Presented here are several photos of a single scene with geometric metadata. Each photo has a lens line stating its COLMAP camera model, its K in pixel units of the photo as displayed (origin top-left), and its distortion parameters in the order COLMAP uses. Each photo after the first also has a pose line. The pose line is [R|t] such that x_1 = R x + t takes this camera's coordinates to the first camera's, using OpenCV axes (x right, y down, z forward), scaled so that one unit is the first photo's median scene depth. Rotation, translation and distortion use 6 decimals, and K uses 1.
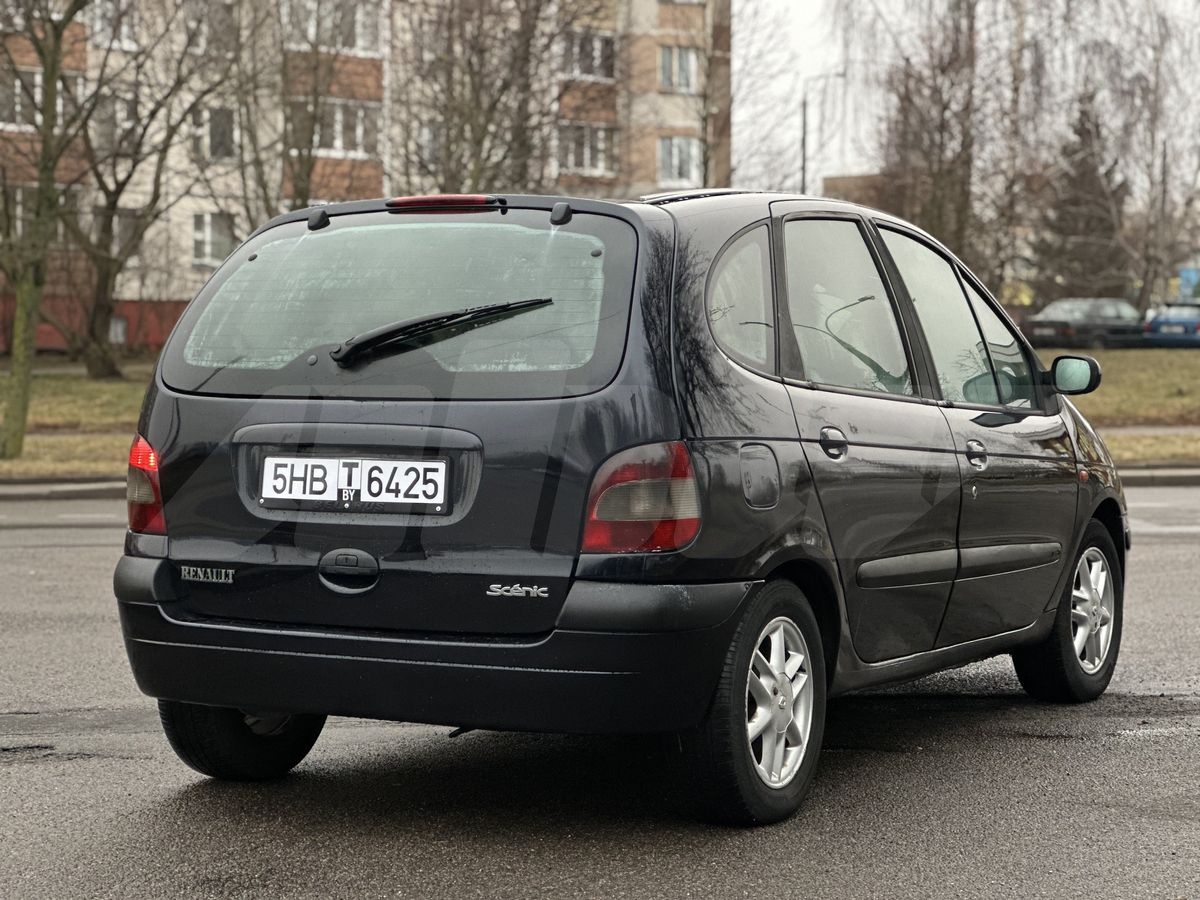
lens RADIAL K [[2624.6, 0, 600.3], [0, 2624.6, 422.0], [0, 0, 1]] dist [-0.359209, 9.673934]
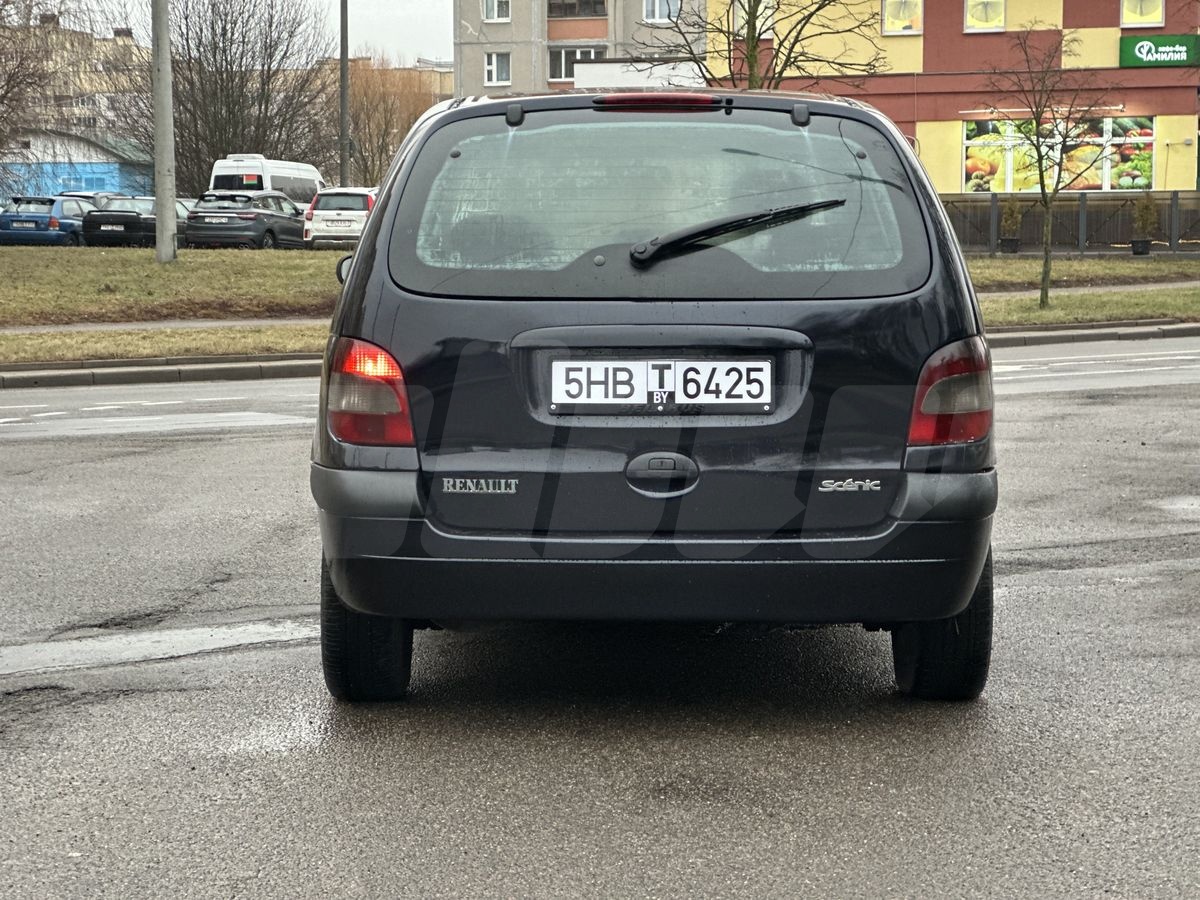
lens RADIAL K [[2624.6, 0, 600.3], [0, 2624.6, 422.0], [0, 0, 1]] dist [-0.359209, 9.673934]
pose [[0.887067, -0.033945, 0.460391, -0.570852], [0.015981, 0.998953, 0.042863, -0.005554], [-0.461364, -0.030665, 0.886681, 0.135234]]
